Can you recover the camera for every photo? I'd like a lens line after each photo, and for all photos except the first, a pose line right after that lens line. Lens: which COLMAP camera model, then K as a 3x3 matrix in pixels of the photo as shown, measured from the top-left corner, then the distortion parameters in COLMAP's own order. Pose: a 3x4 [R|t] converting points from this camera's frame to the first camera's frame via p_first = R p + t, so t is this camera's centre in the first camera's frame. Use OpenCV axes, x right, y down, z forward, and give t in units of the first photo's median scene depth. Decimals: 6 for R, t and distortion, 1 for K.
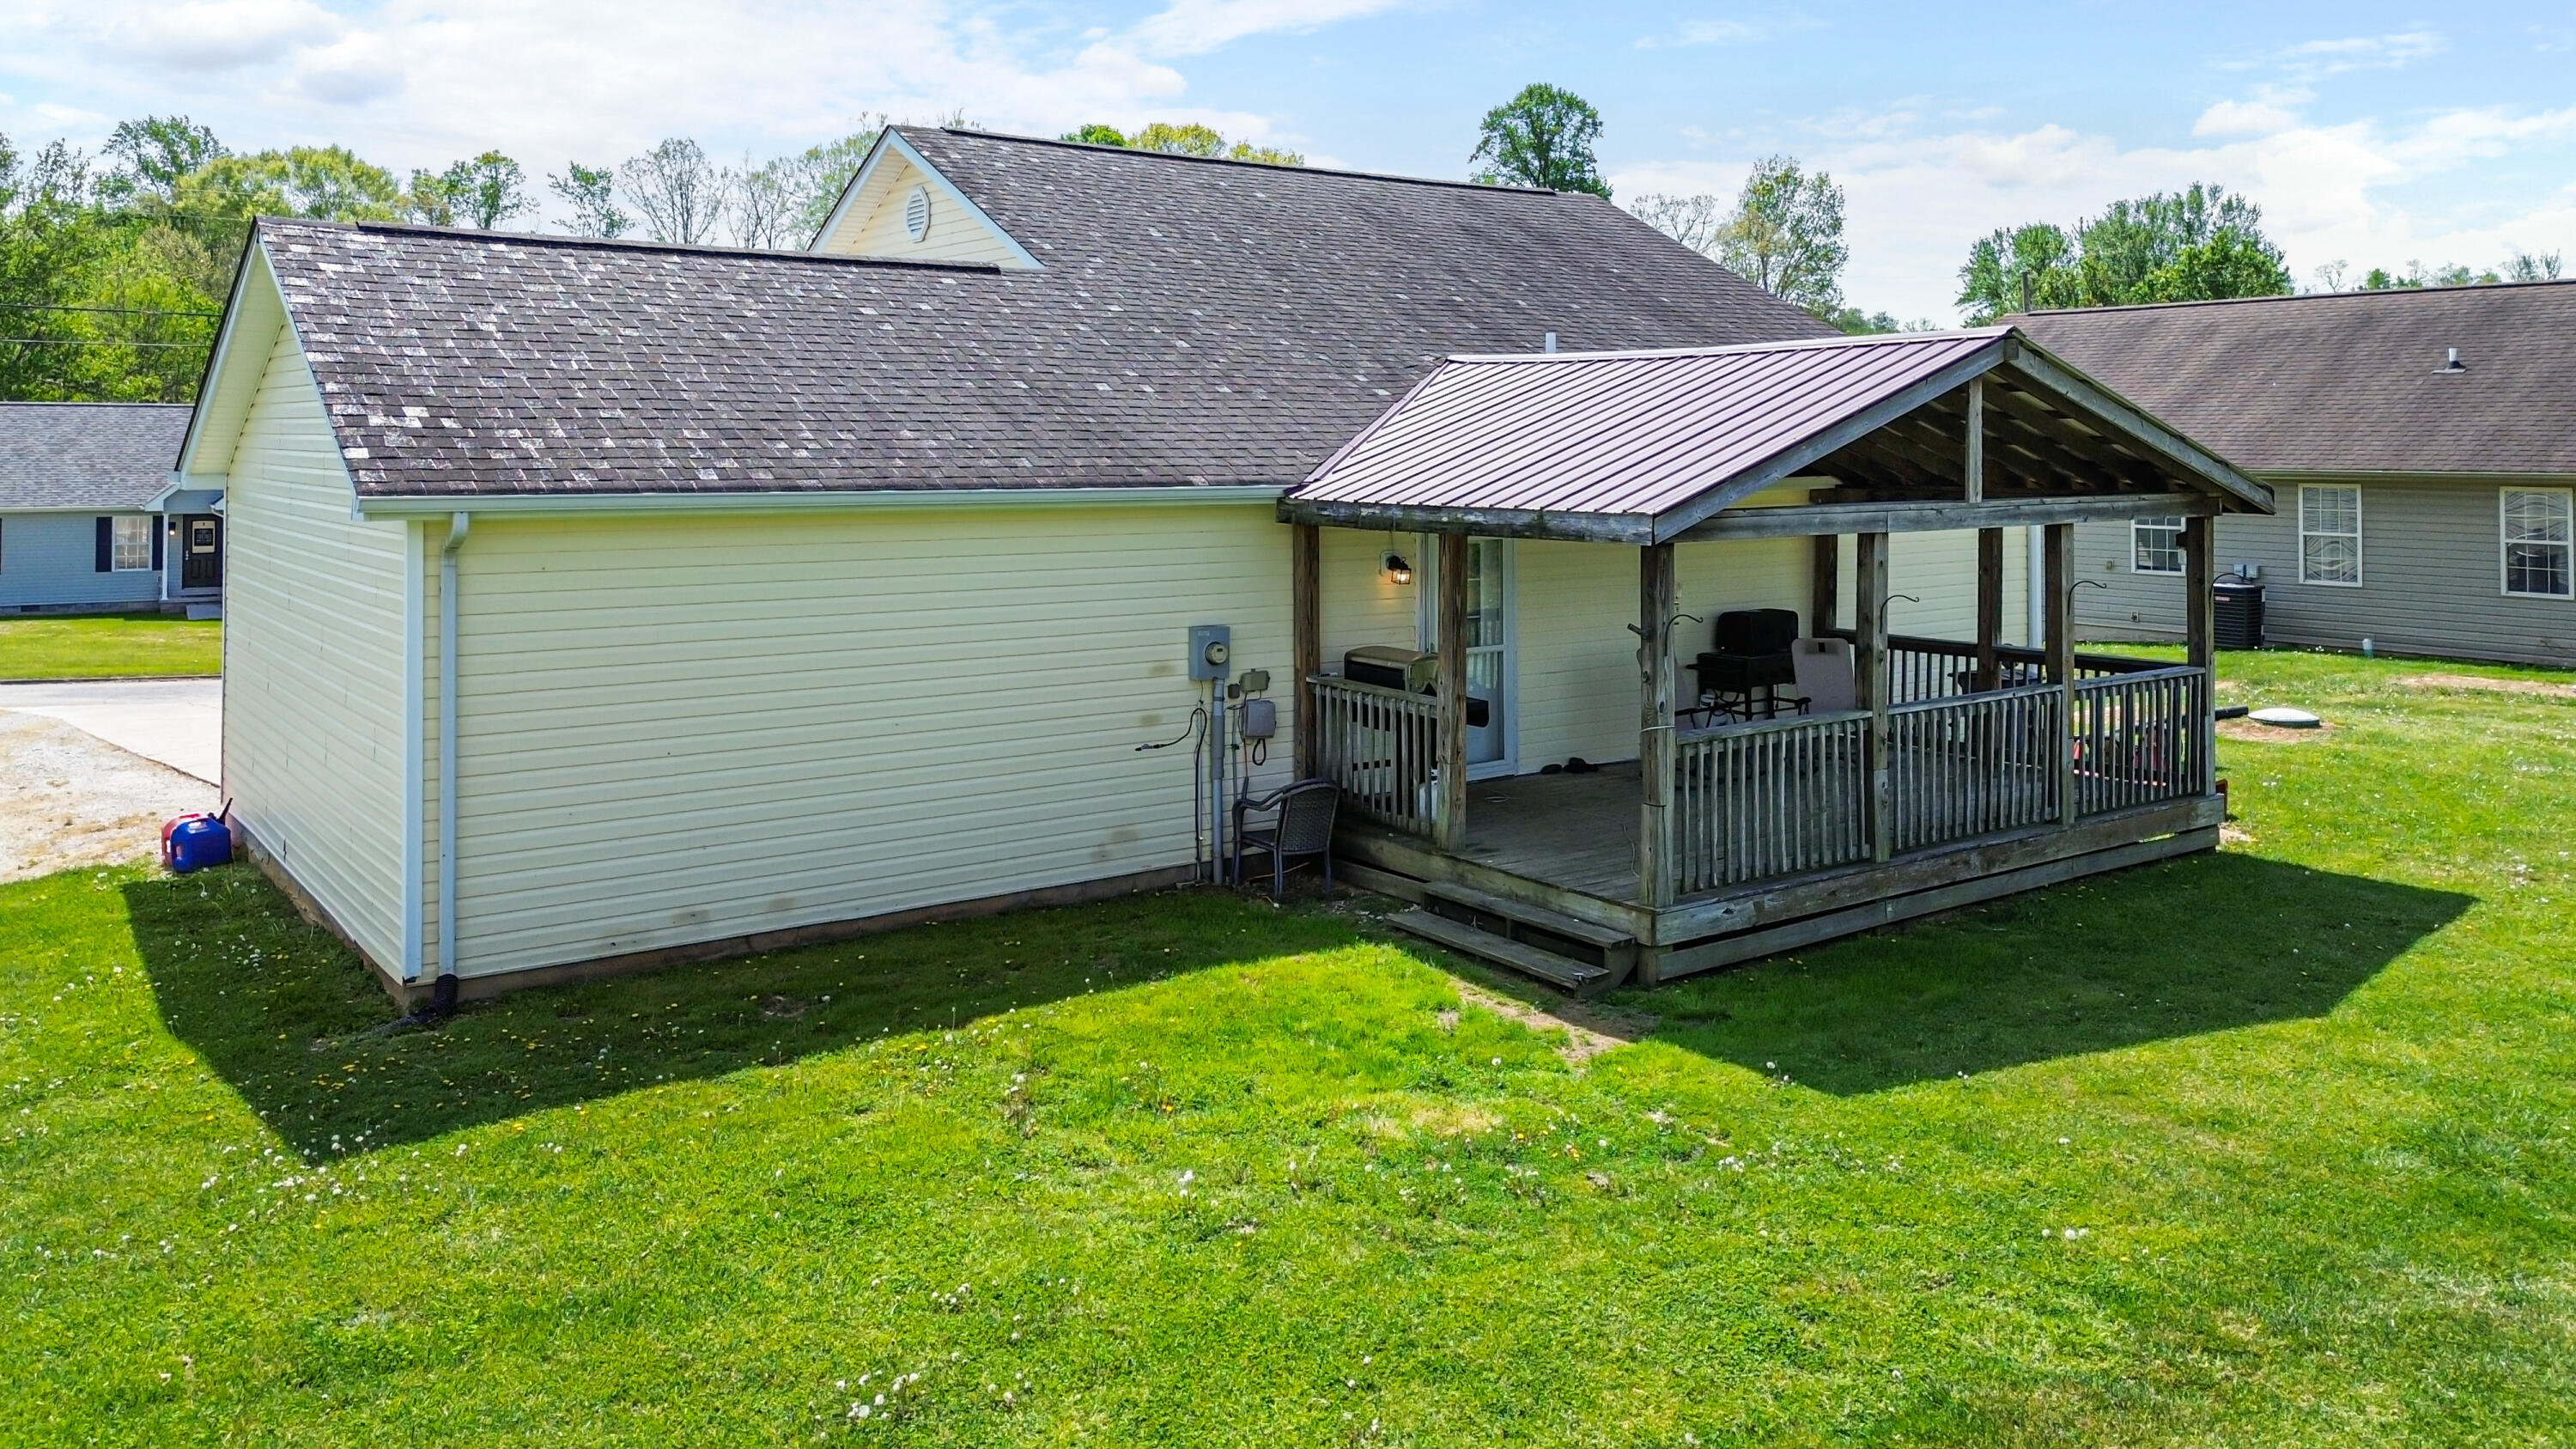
lens RADIAL K [[1845.3, 0, 1283.3], [0, 1845.3, 691.9], [0, 0, 1]] dist [0.063251, -0.072669]
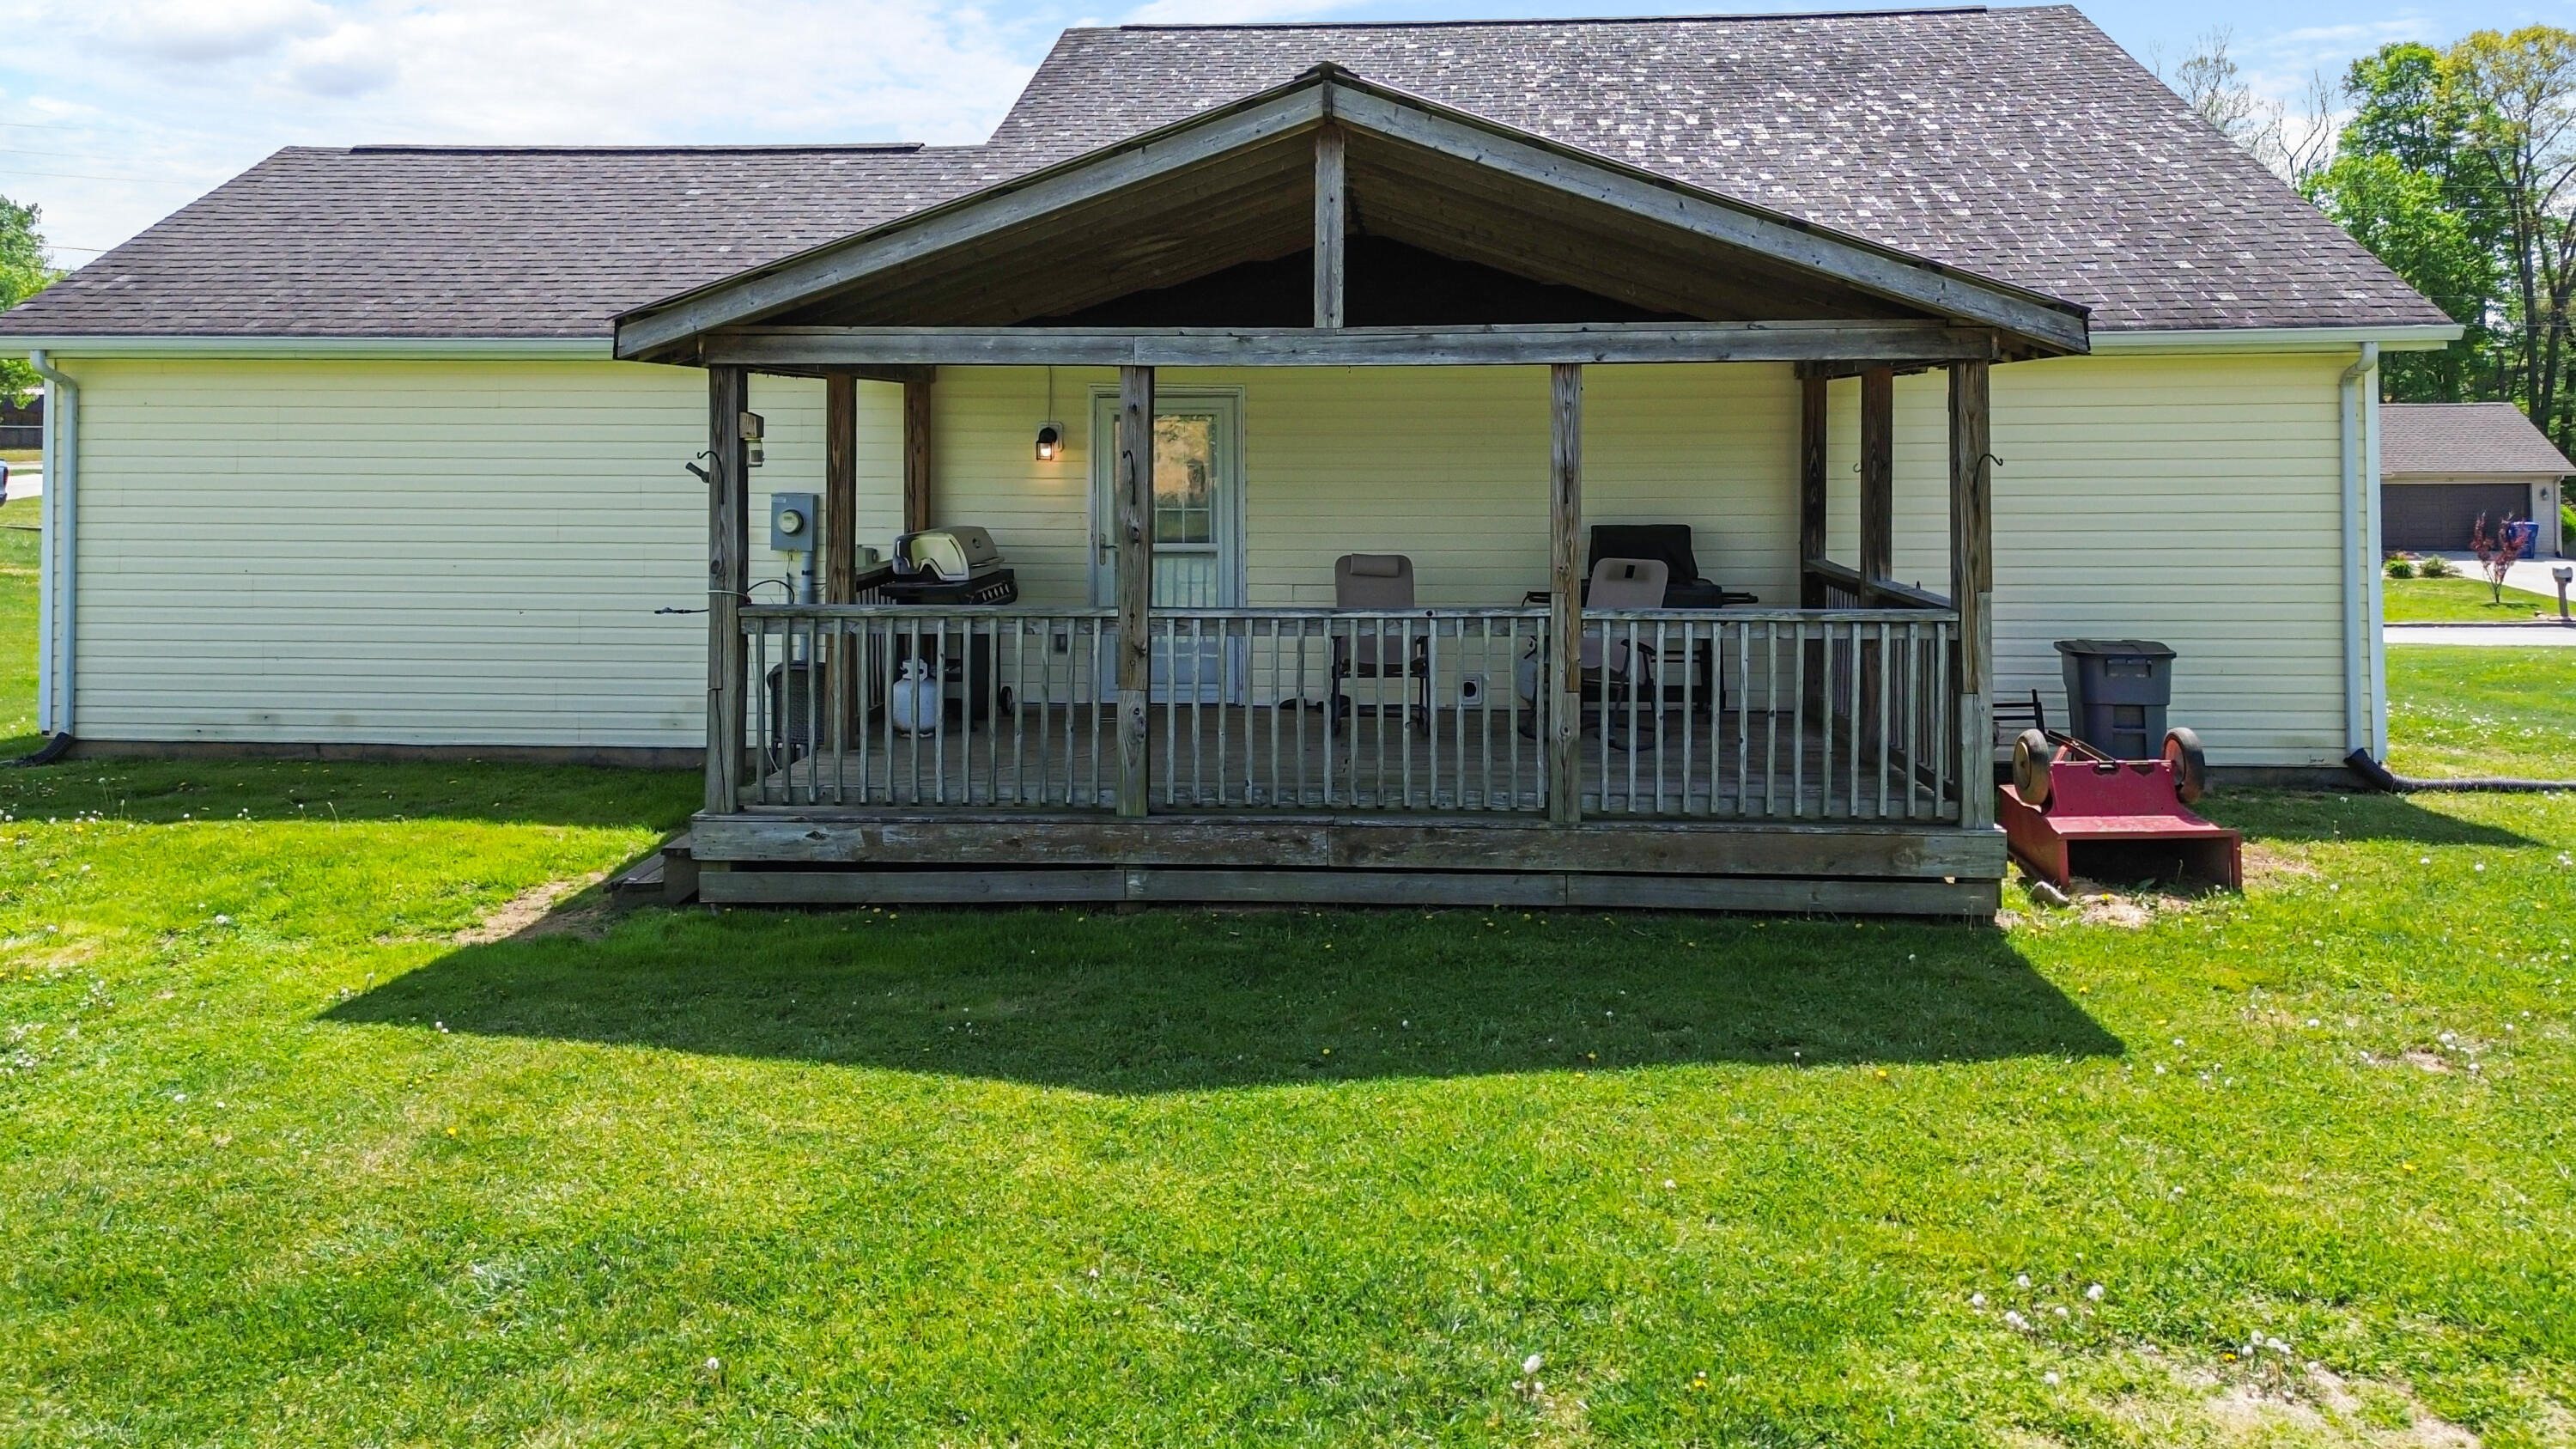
lens RADIAL K [[1845.3, 0, 1283.3], [0, 1845.3, 691.9], [0, 0, 1]] dist [0.063251, -0.072669]
pose [[0.737111, 0.079840, -0.671038, 0.843802], [-0.081153, 0.996268, 0.029393, 0.014372], [0.670881, 0.032791, 0.740840, 0.486513]]
